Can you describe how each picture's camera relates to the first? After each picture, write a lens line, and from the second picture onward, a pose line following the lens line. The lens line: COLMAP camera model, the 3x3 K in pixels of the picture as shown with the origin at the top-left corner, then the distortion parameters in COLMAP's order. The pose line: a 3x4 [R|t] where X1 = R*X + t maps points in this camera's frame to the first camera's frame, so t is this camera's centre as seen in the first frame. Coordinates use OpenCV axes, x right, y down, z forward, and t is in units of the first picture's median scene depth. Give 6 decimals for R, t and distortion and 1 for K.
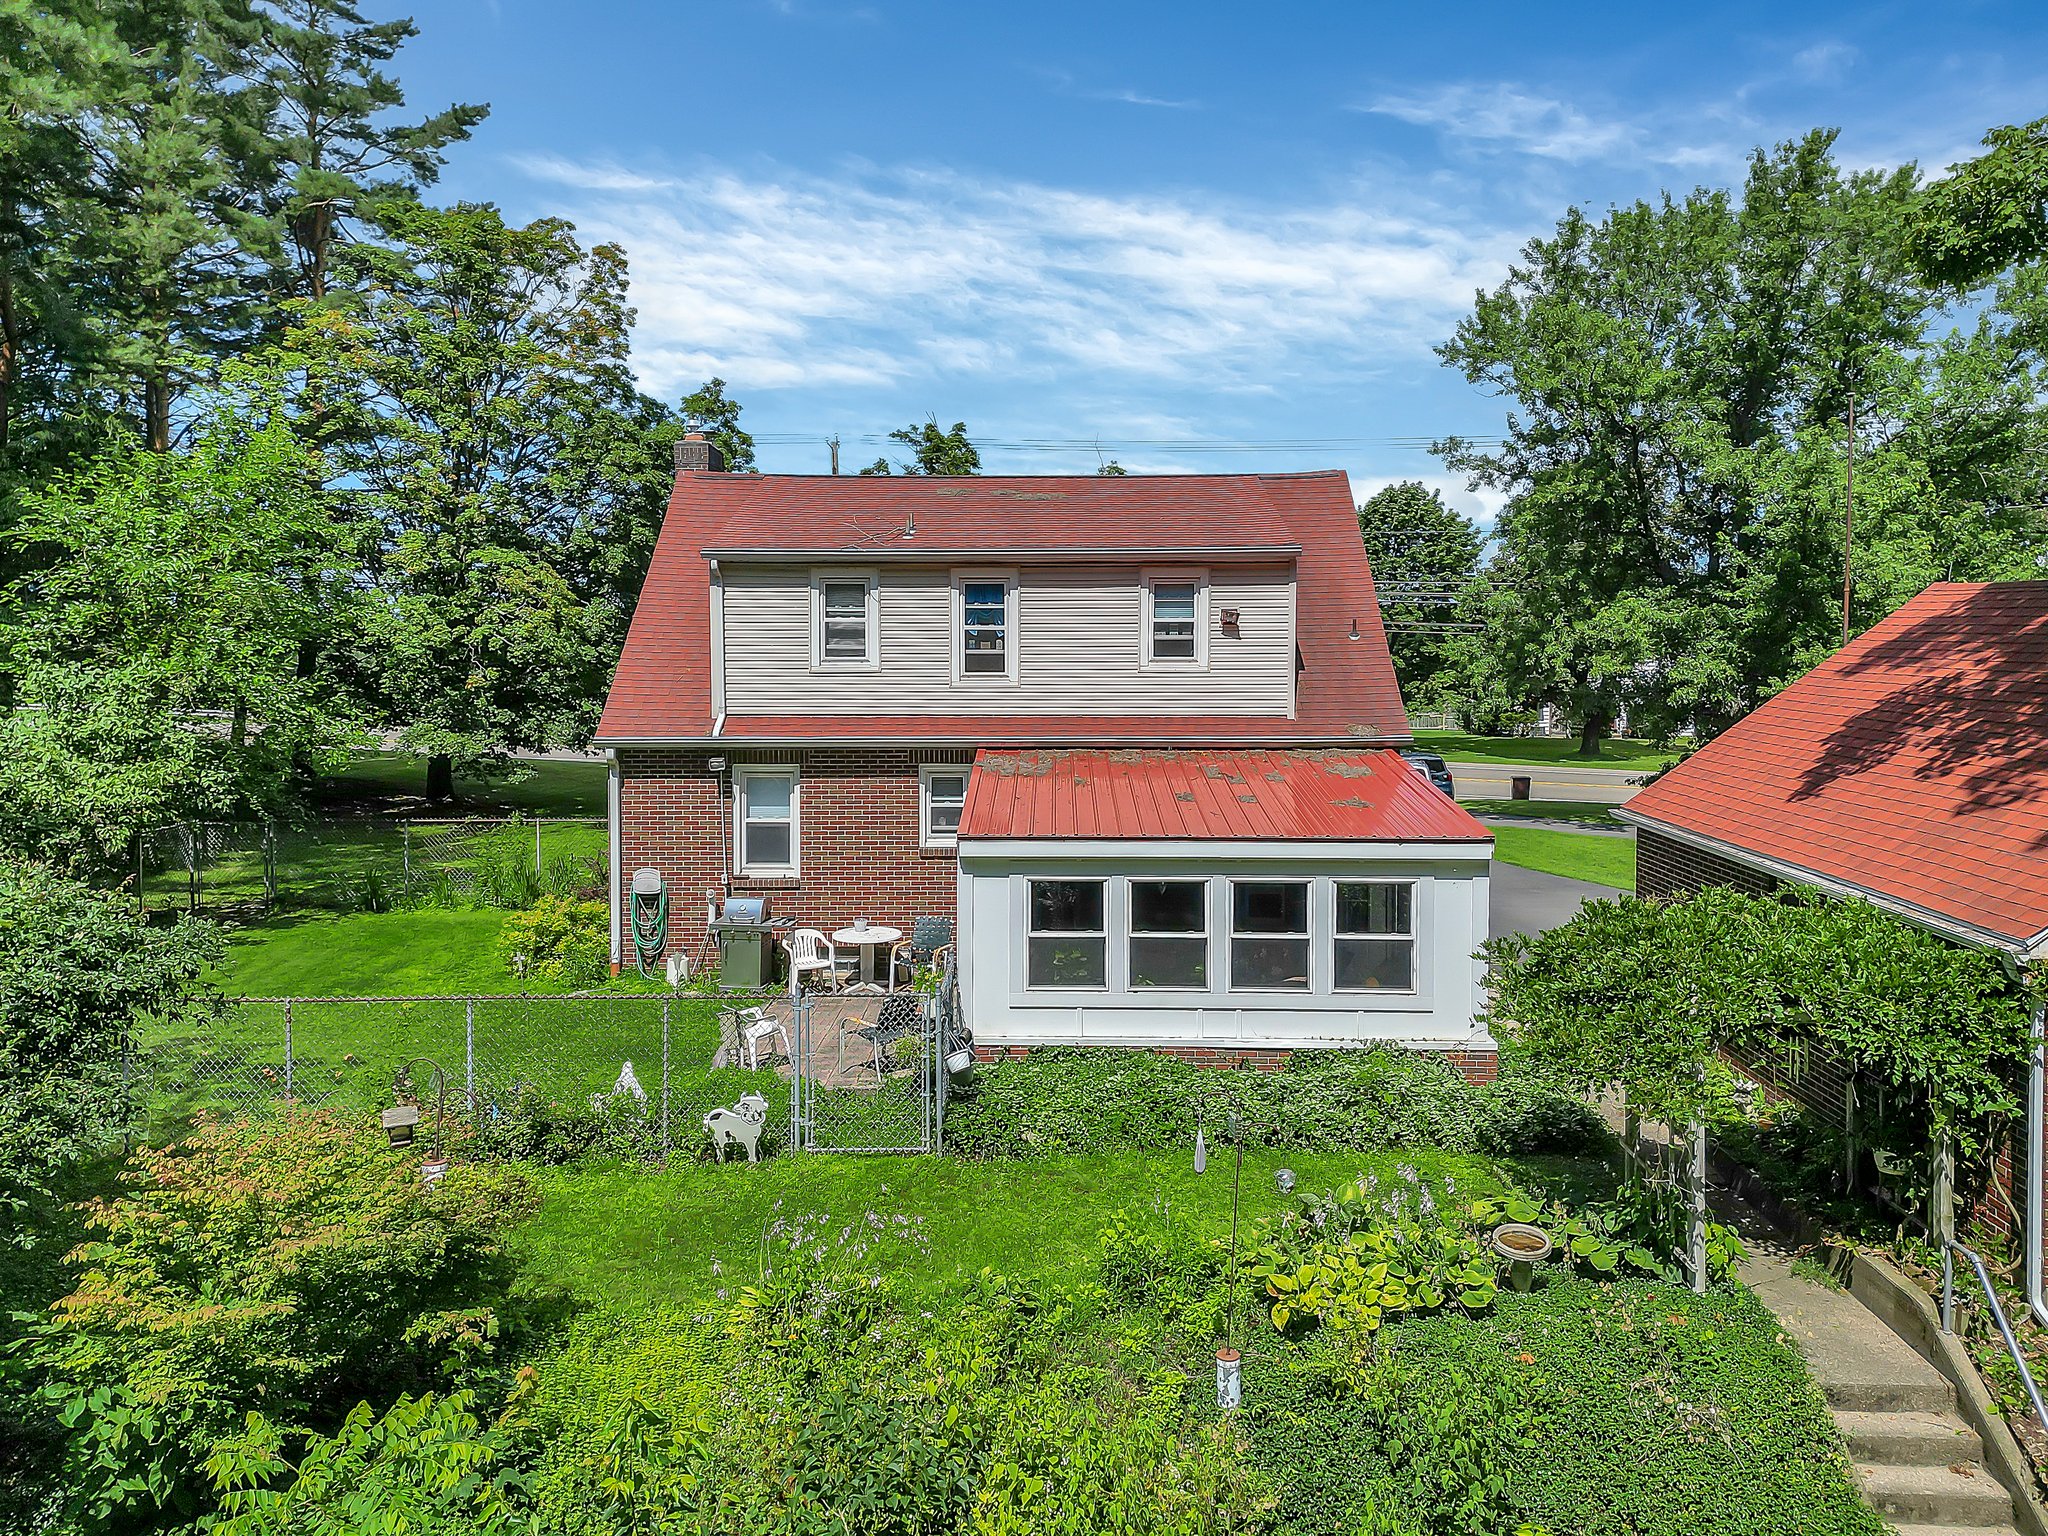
lens RADIAL K [[1437.7, 0, 1023.0], [0, 1437.7, 729.9], [0, 0, 1]] dist [0.070400, -0.061322]
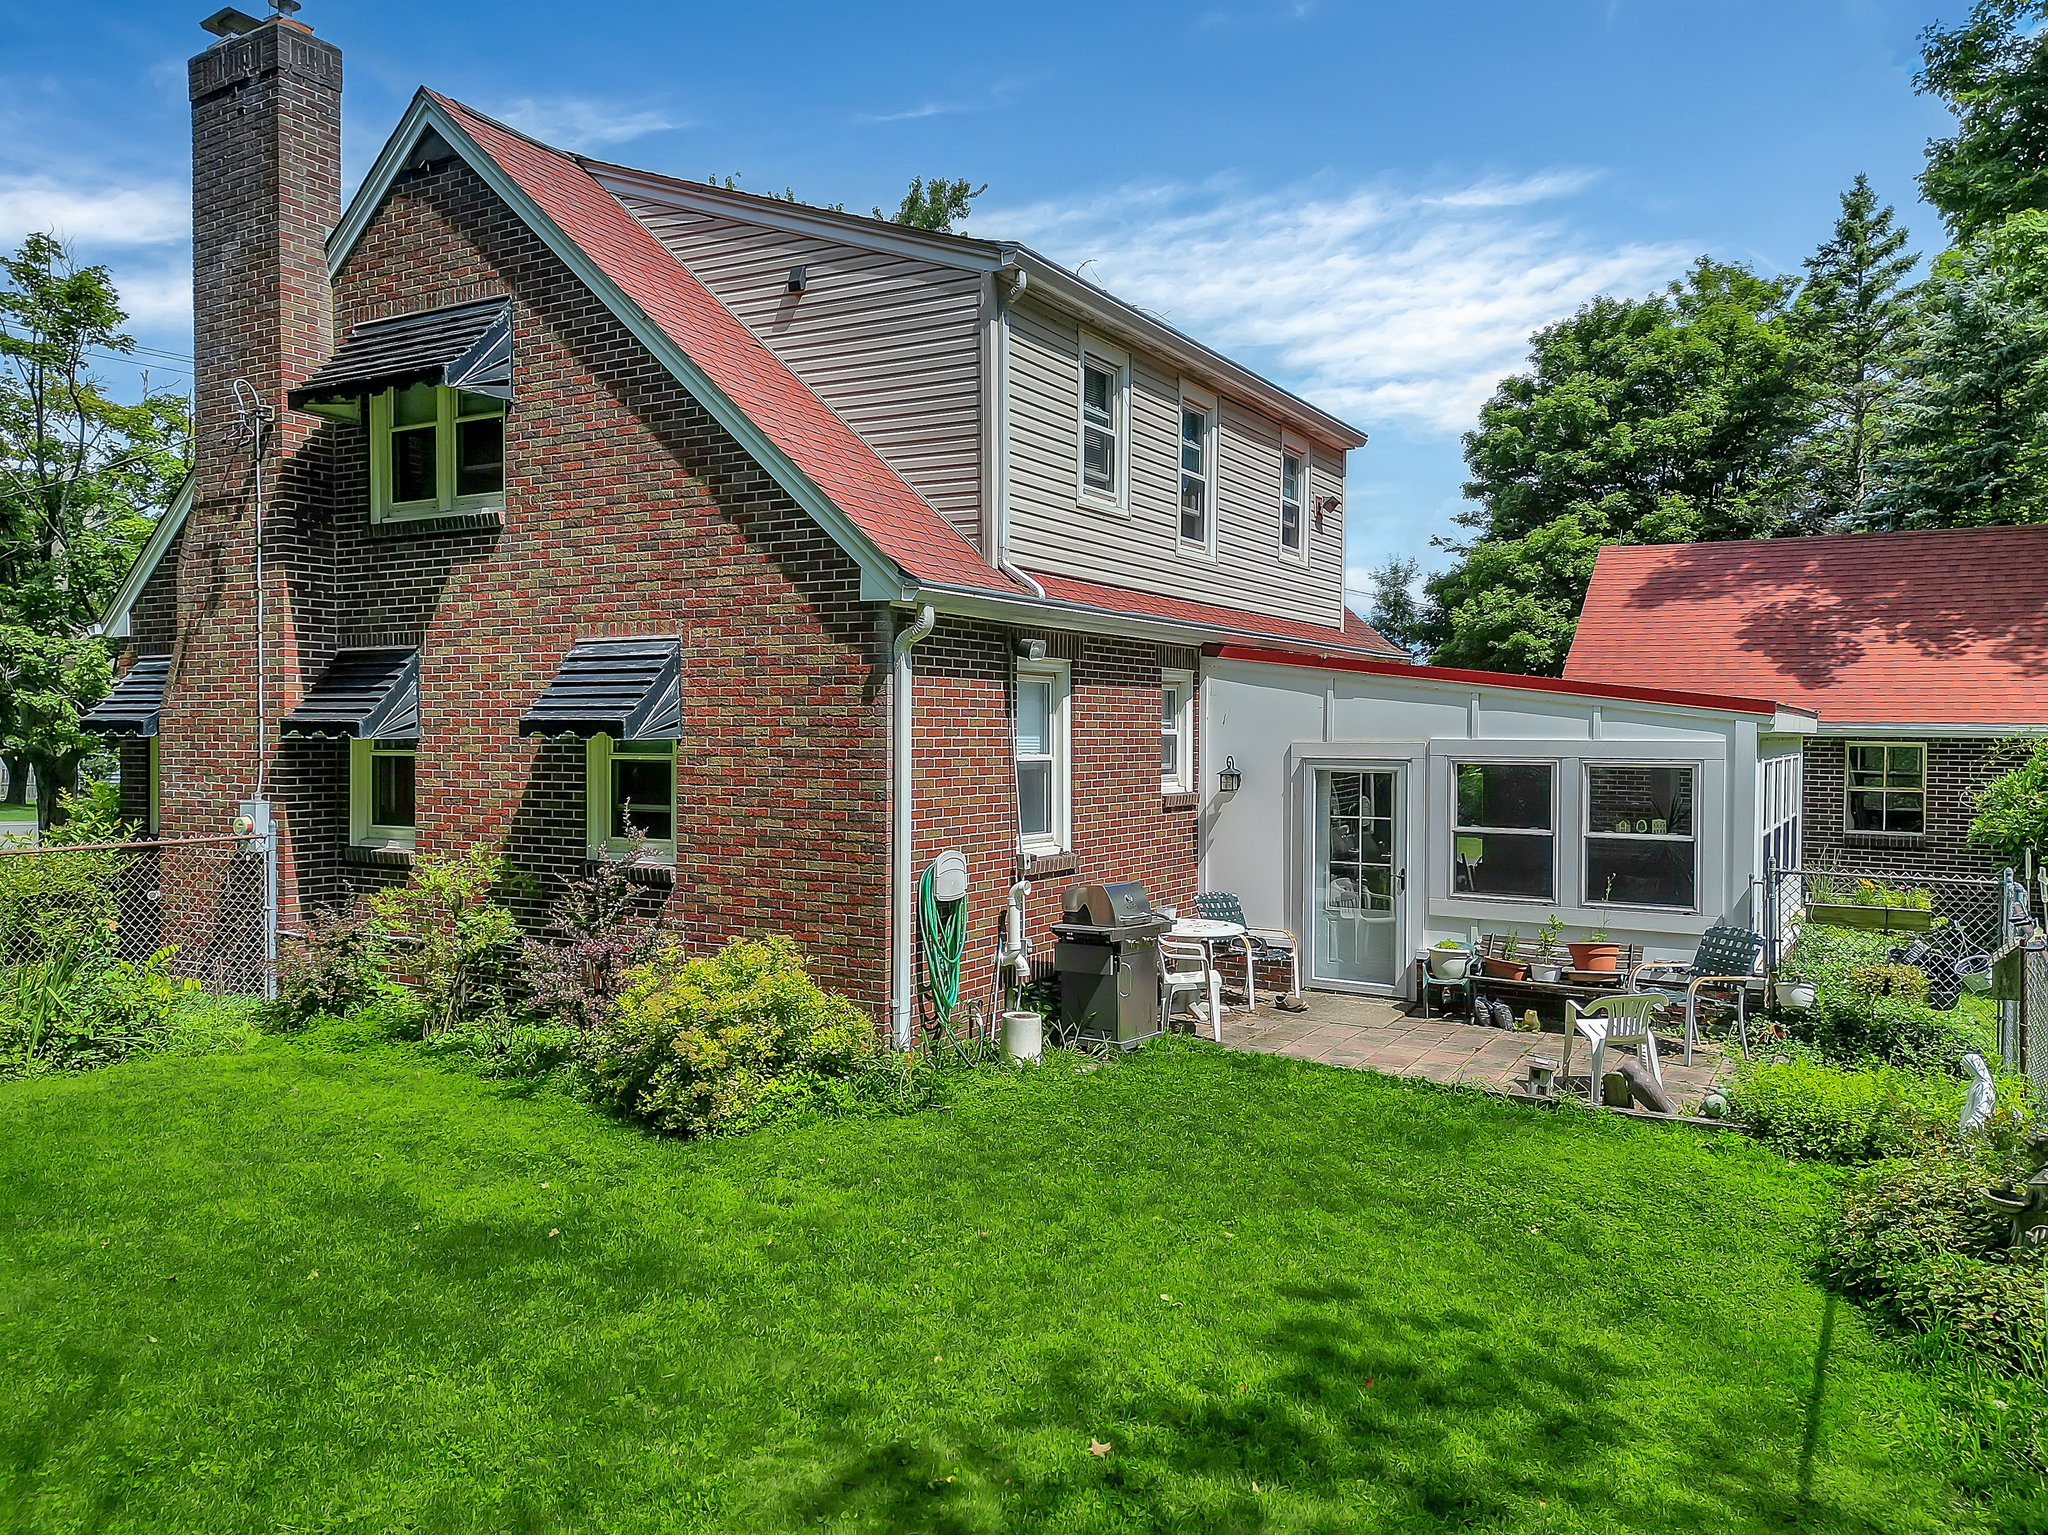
lens RADIAL K [[1480.0, 0, 1024.0], [0, 1480.0, 767.5], [0, 0, 1]] dist [0.072061, -0.071556]
pose [[0.478622, -0.020082, 0.877791, -0.705926], [0.055847, 0.998410, -0.007610, 0.072125], [-0.876243, 0.052664, 0.478983, 0.732323]]
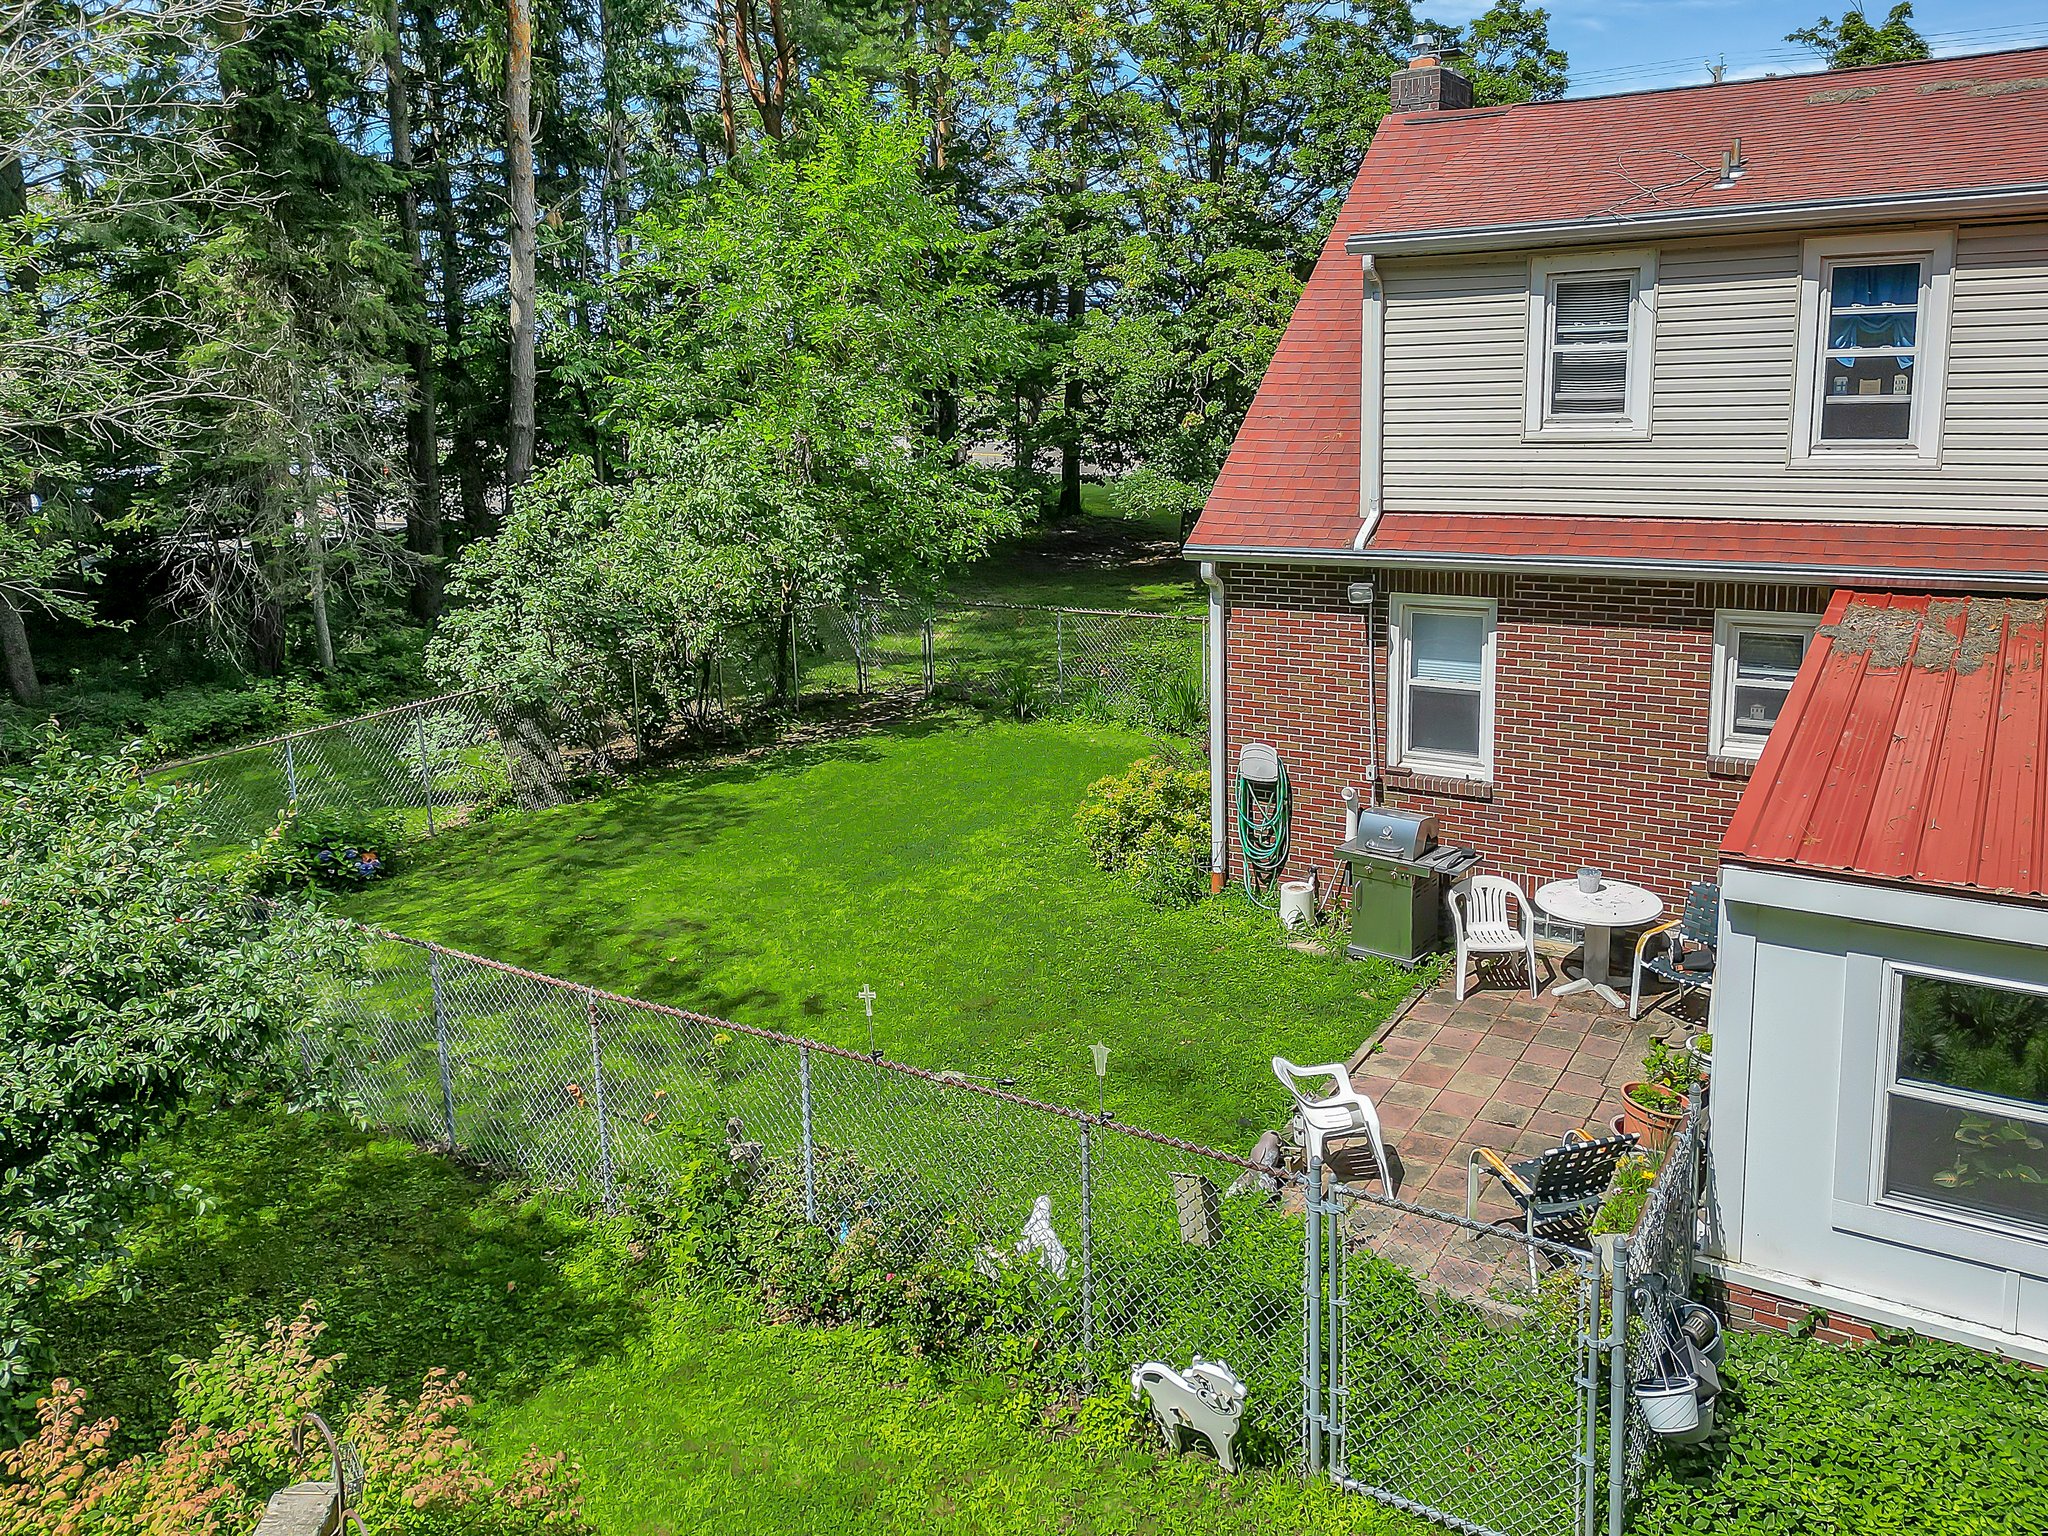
lens RADIAL K [[1526.5, 0, 1075.2], [0, 1526.5, 663.0], [0, 0, 1]] dist [0.079790, -0.093179]
pose [[0.863373, 0.072922, -0.499268, 0.012828], [0.000689, 0.989330, 0.145690, -0.042328], [0.504565, -0.126129, 0.854111, 0.369333]]
